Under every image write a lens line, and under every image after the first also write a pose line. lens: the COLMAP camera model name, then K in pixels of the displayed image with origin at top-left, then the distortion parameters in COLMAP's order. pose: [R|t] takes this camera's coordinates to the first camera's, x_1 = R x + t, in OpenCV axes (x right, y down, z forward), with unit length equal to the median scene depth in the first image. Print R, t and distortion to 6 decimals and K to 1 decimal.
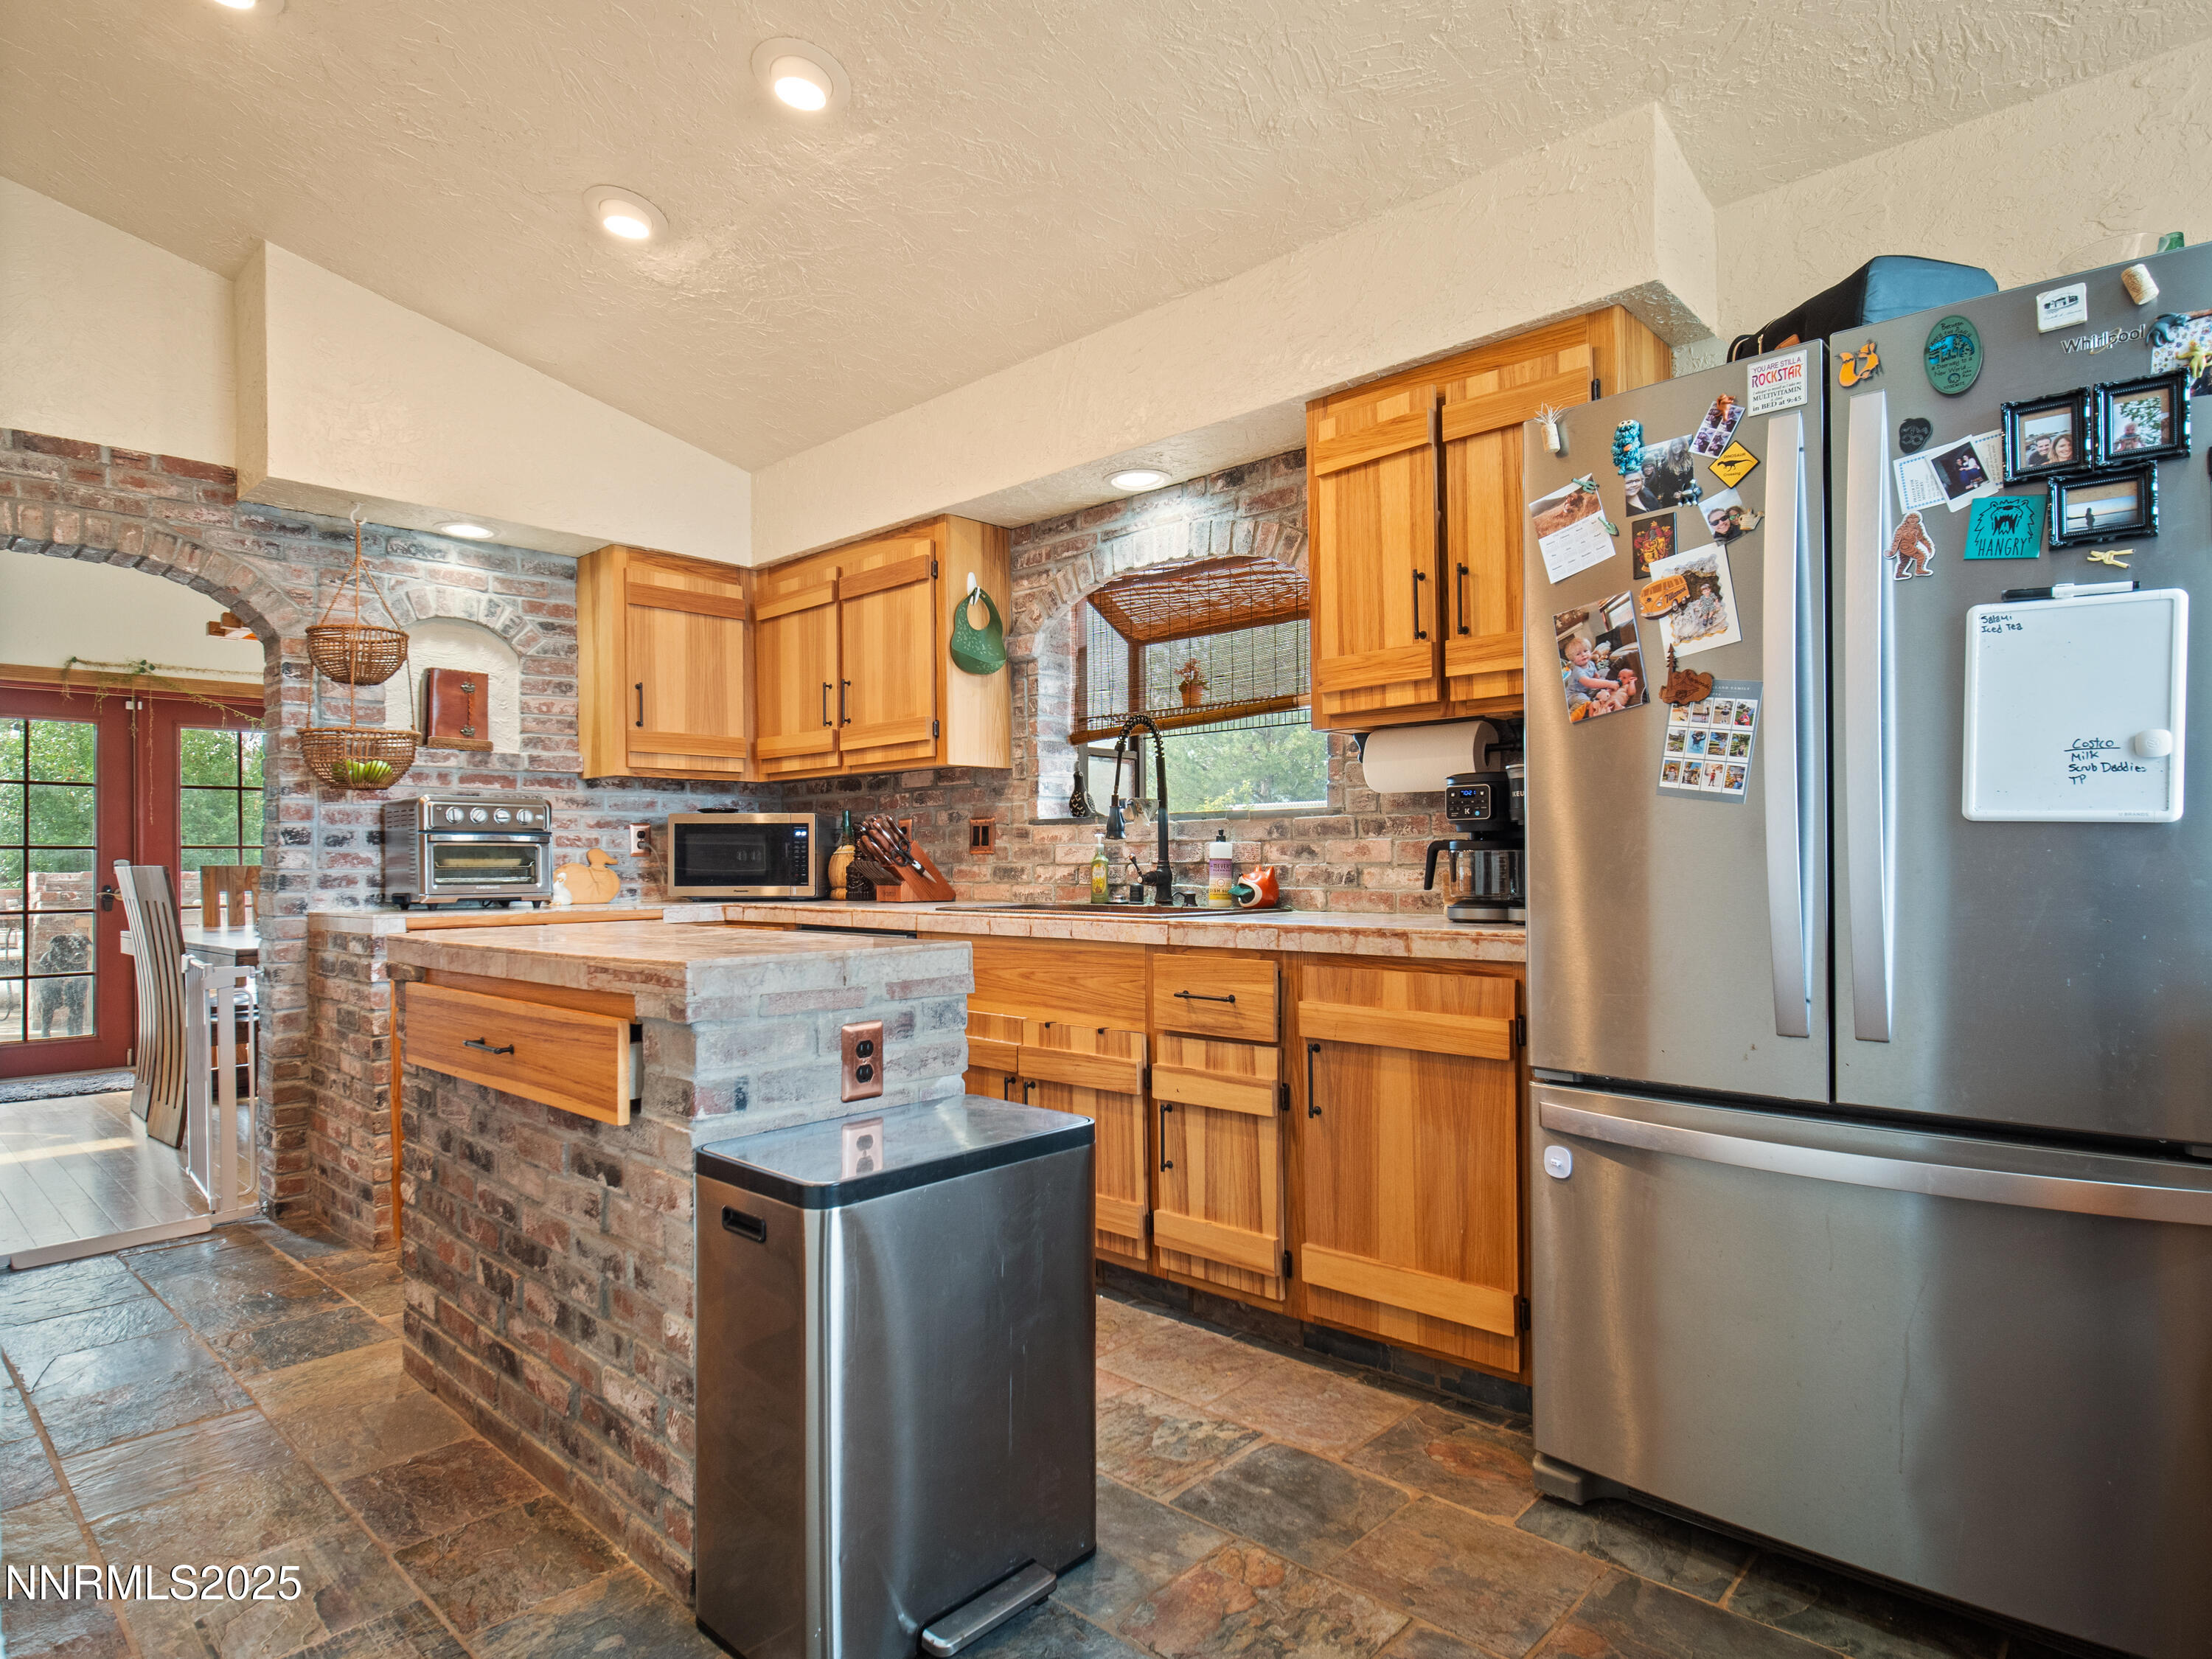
lens RADIAL K [[1246.7, 0, 1100.7], [0, 1246.7, 841.8], [0, 0, 1]] dist [-0.000782, -0.000619]
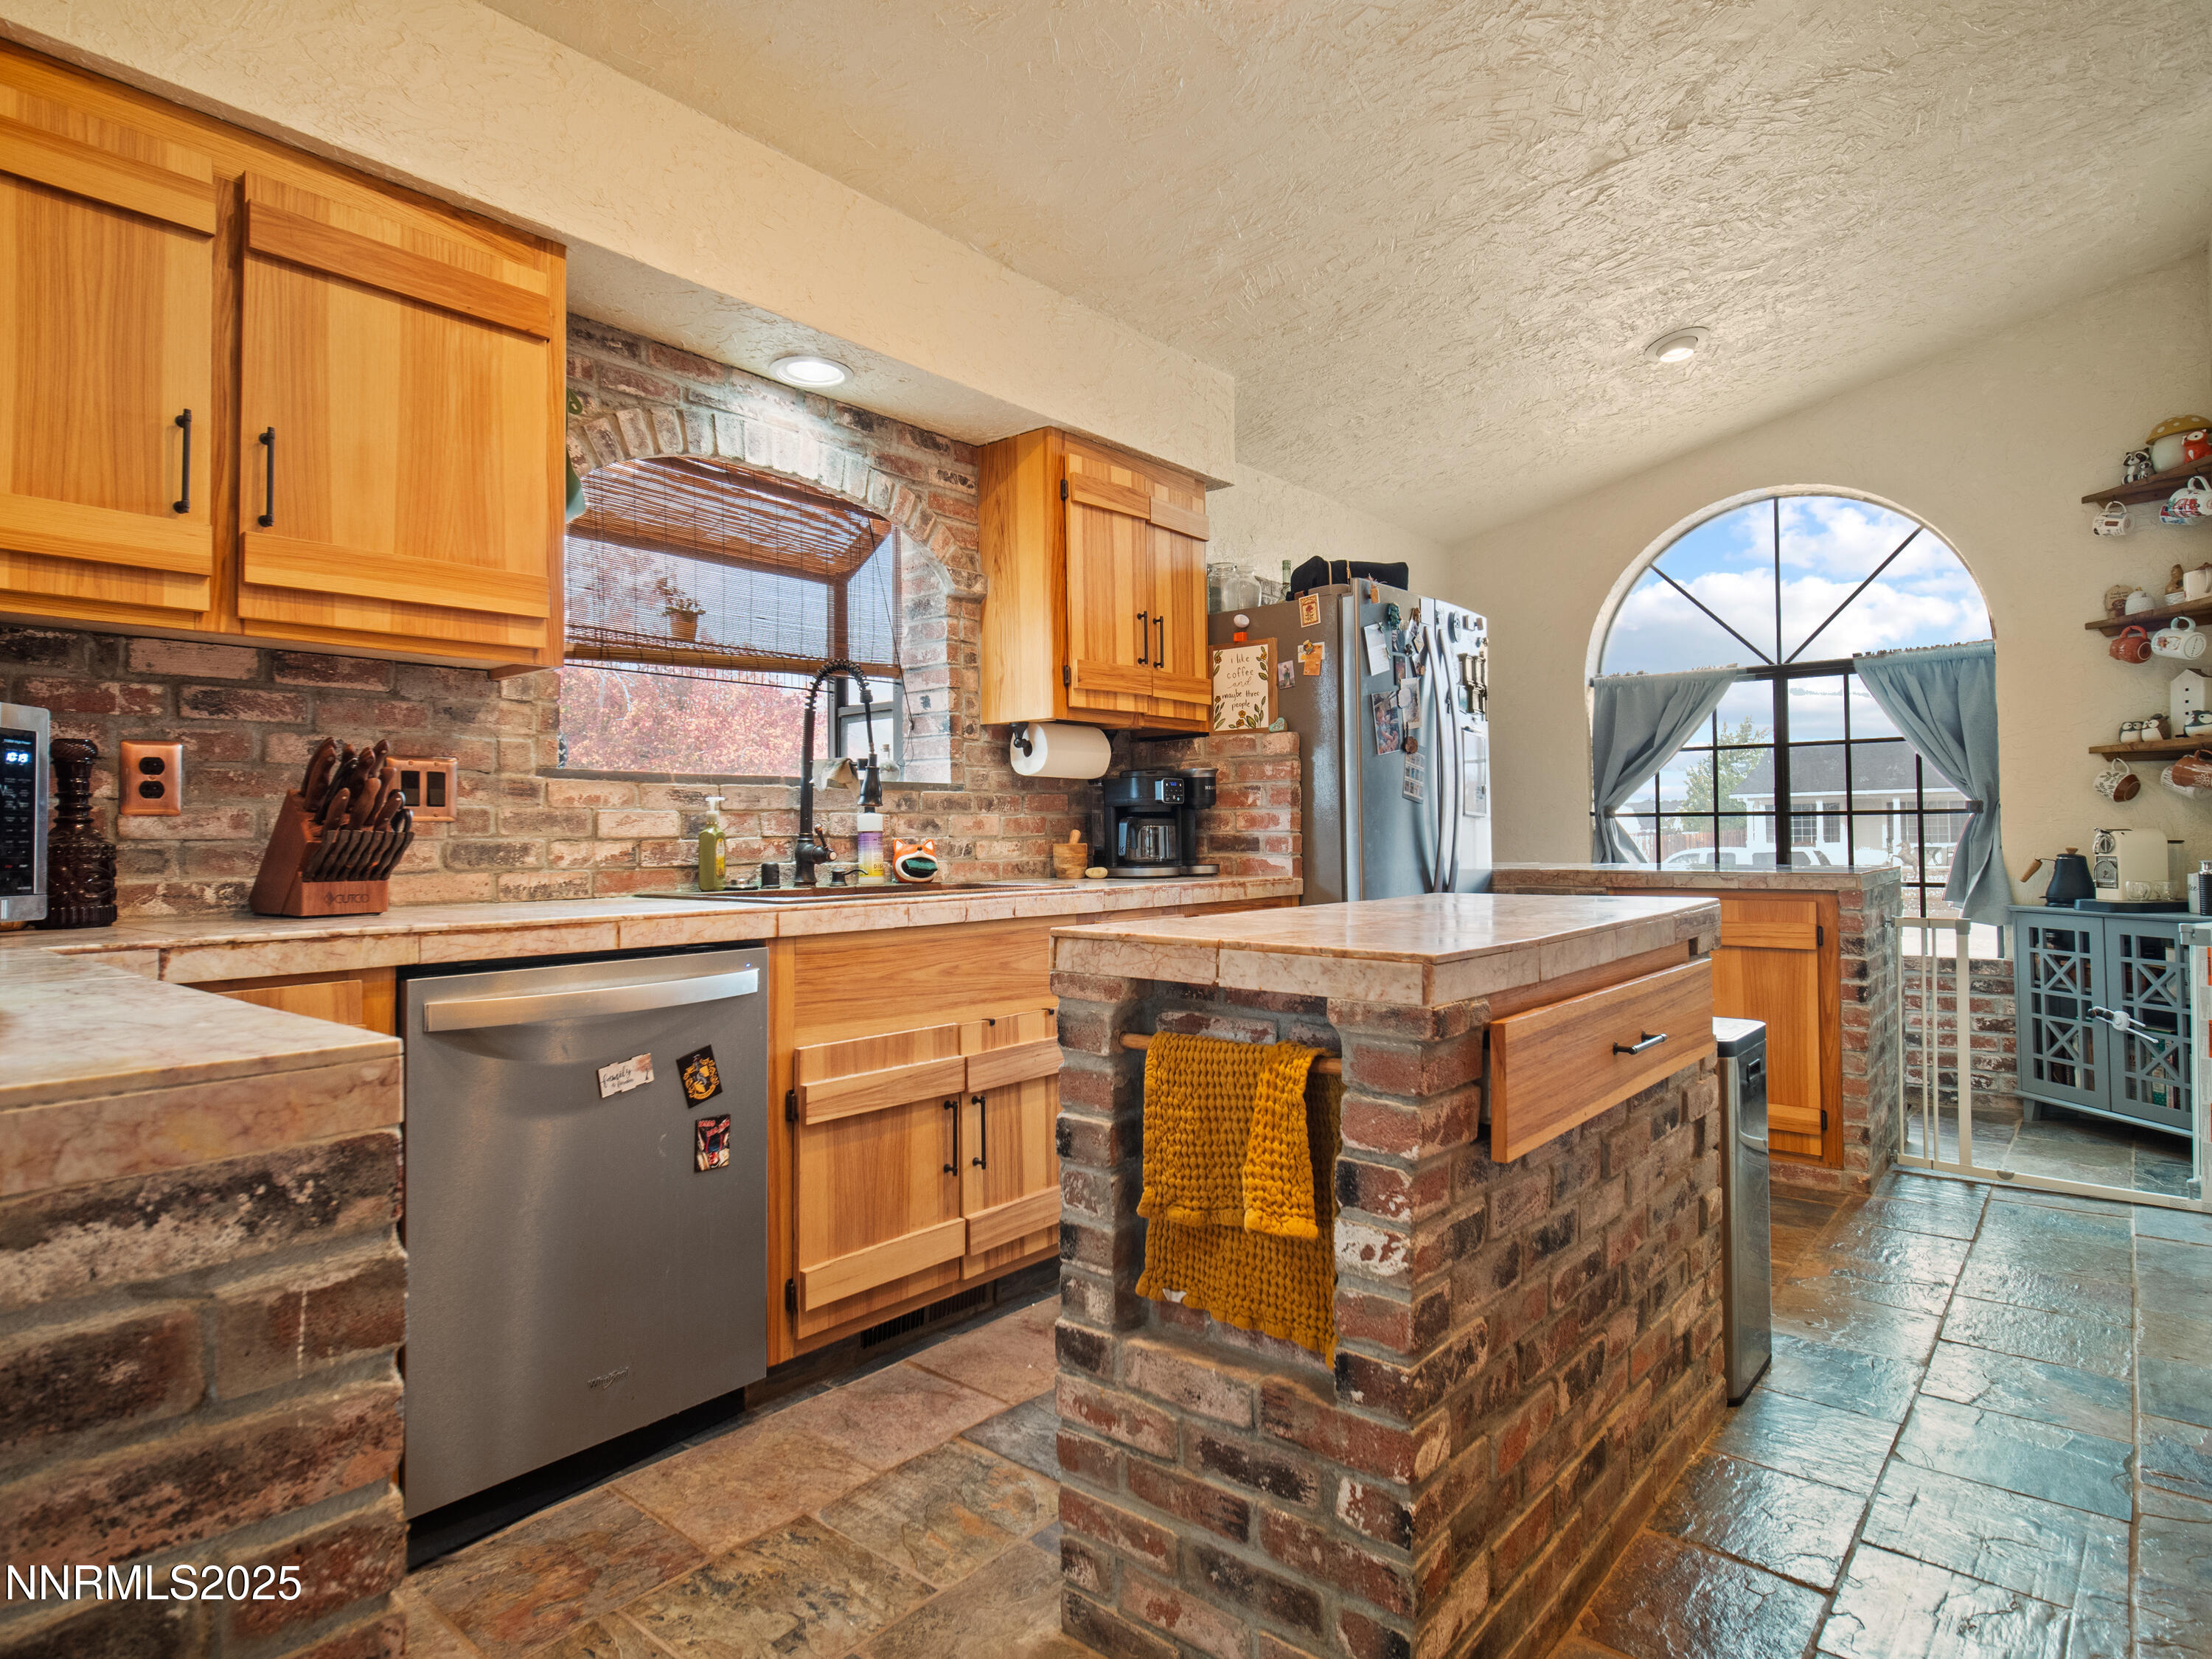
lens RADIAL K [[1224.3, 0, 1105.5], [0, 1224.3, 796.8], [0, 0, 1]] dist [-0.003091, -0.001648]
pose [[-0.062612, 0.041402, 0.997179, -0.735025], [-0.004715, 0.999116, -0.041779, 0.022548], [-0.998027, -0.007317, -0.062362, 0.804436]]
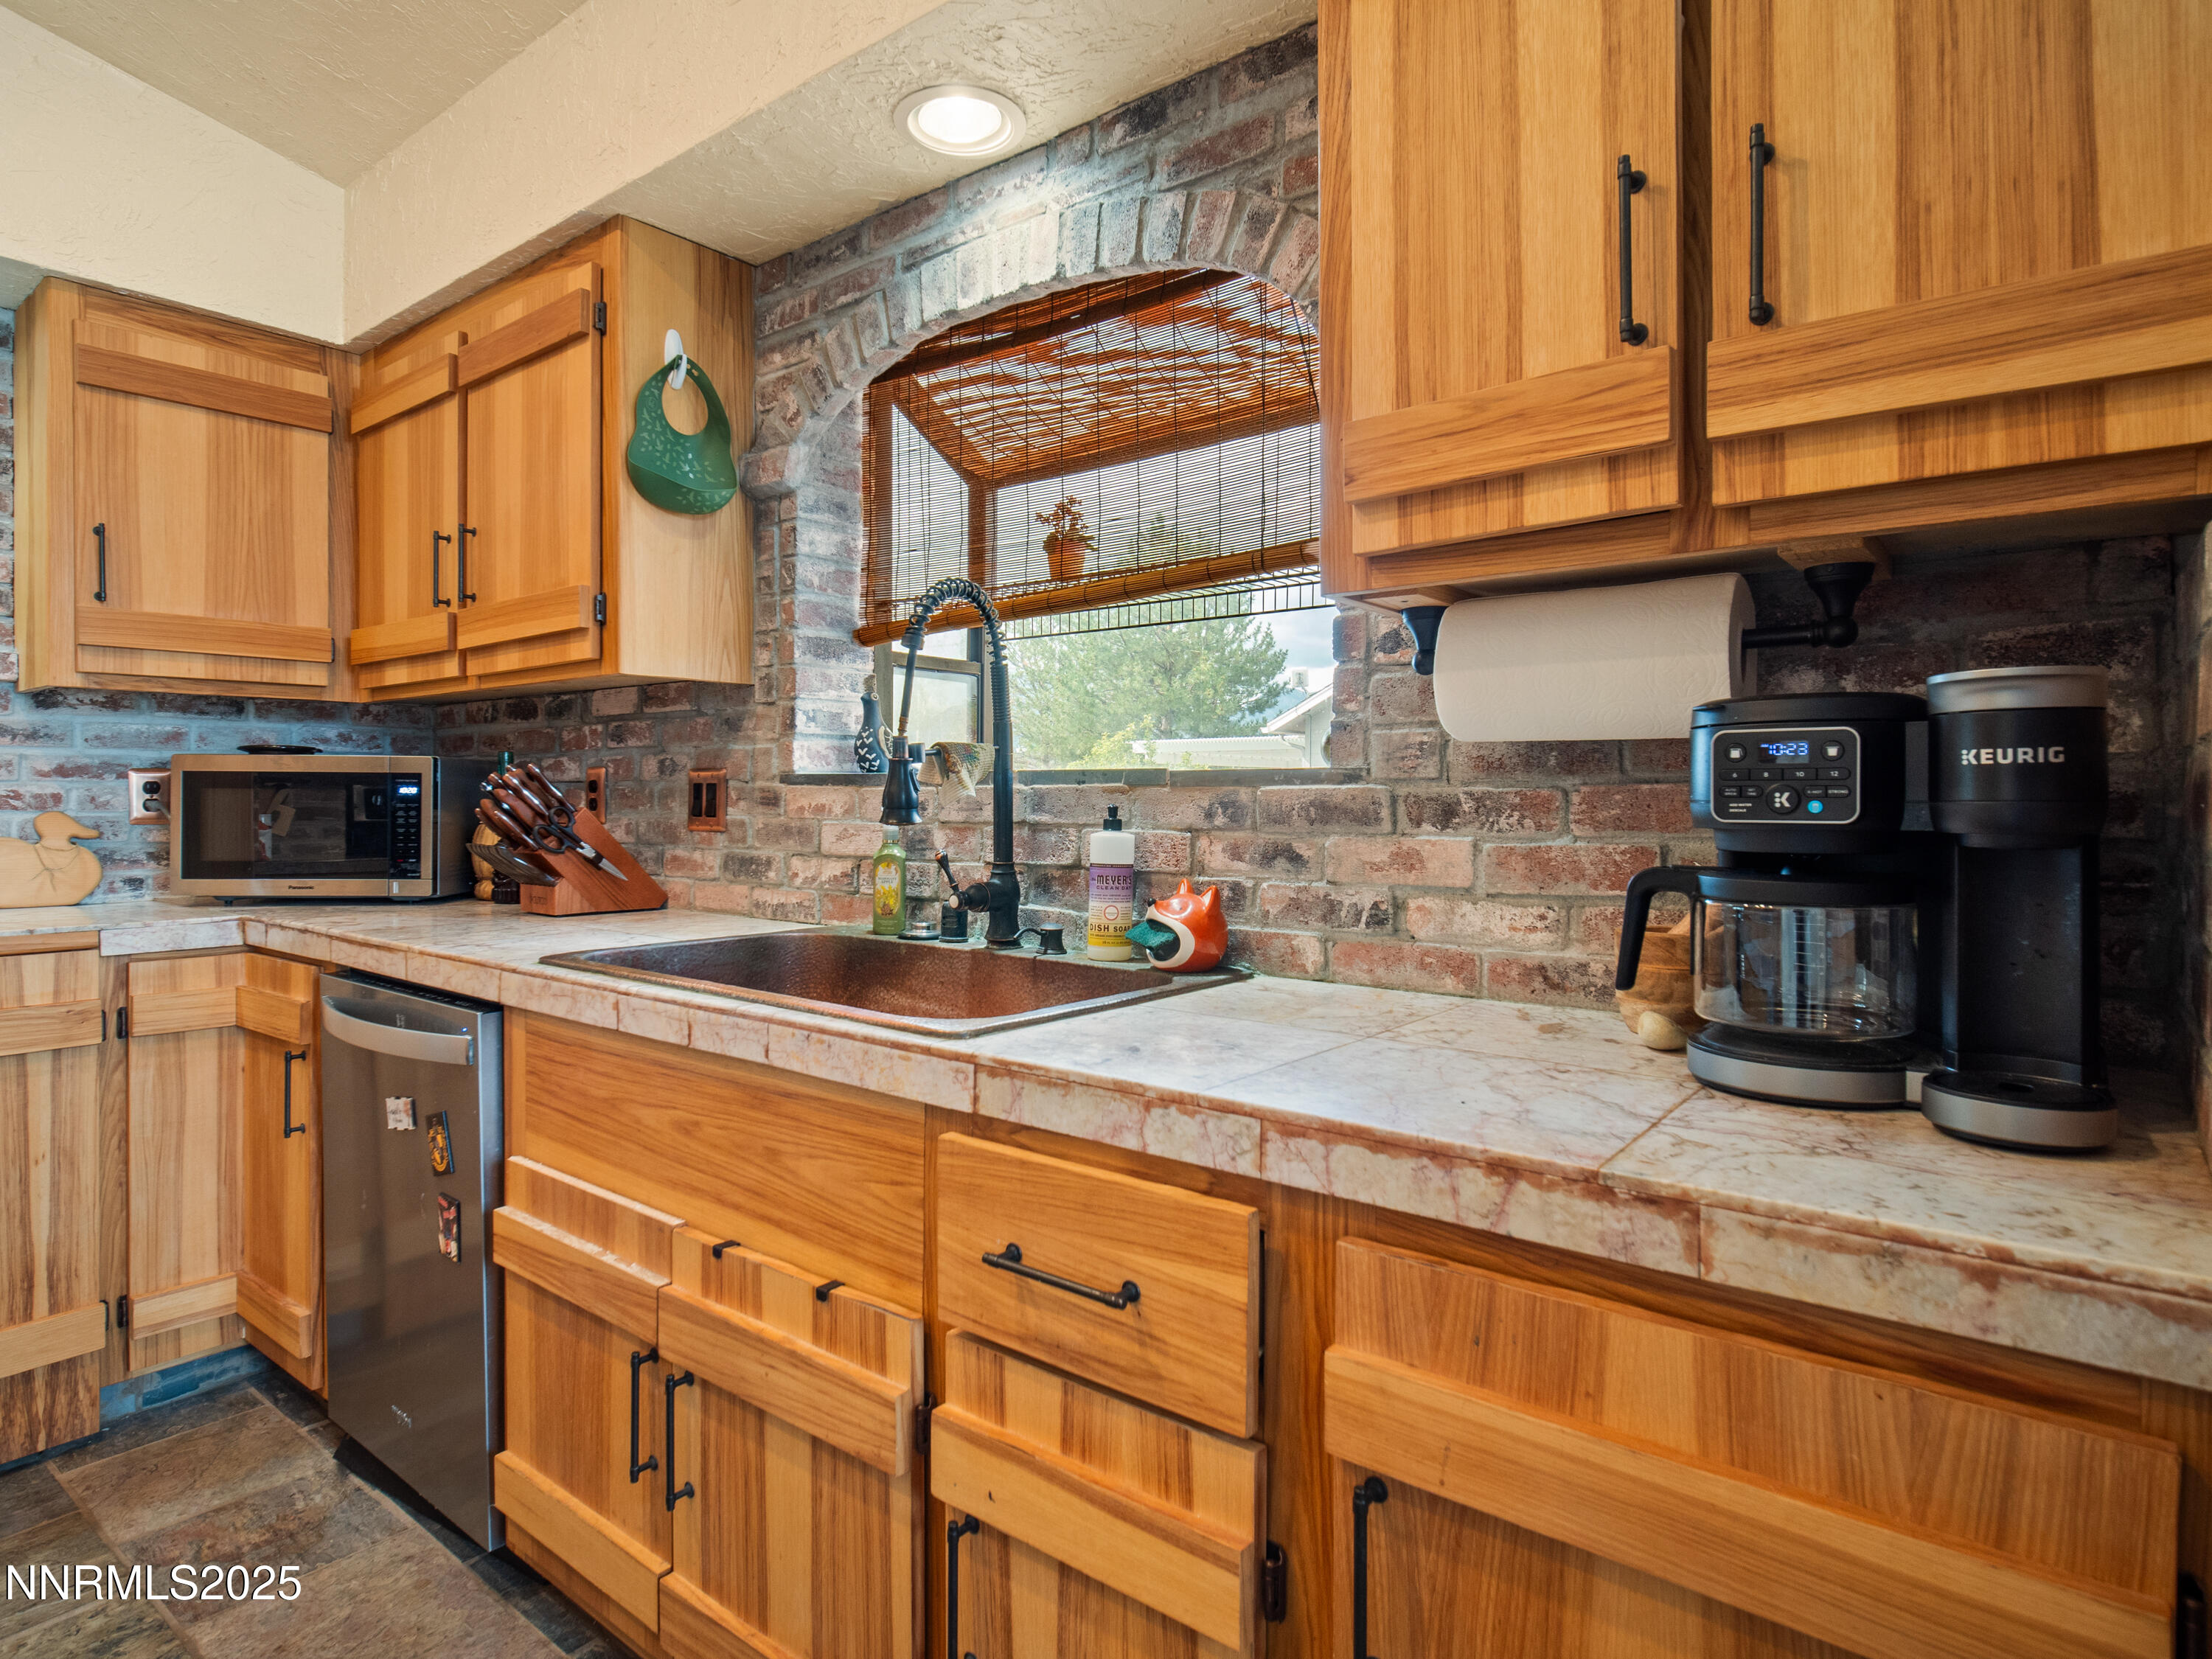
lens RADIAL K [[1224.3, 0, 1105.5], [0, 1224.3, 796.8], [0, 0, 1]] dist [-0.003091, -0.001648]
pose [[0.996418, 0.009696, 0.084012, 0.046959], [-0.011215, 0.999782, 0.017632, -0.020407], [-0.083823, -0.018511, 0.996309, 0.458242]]
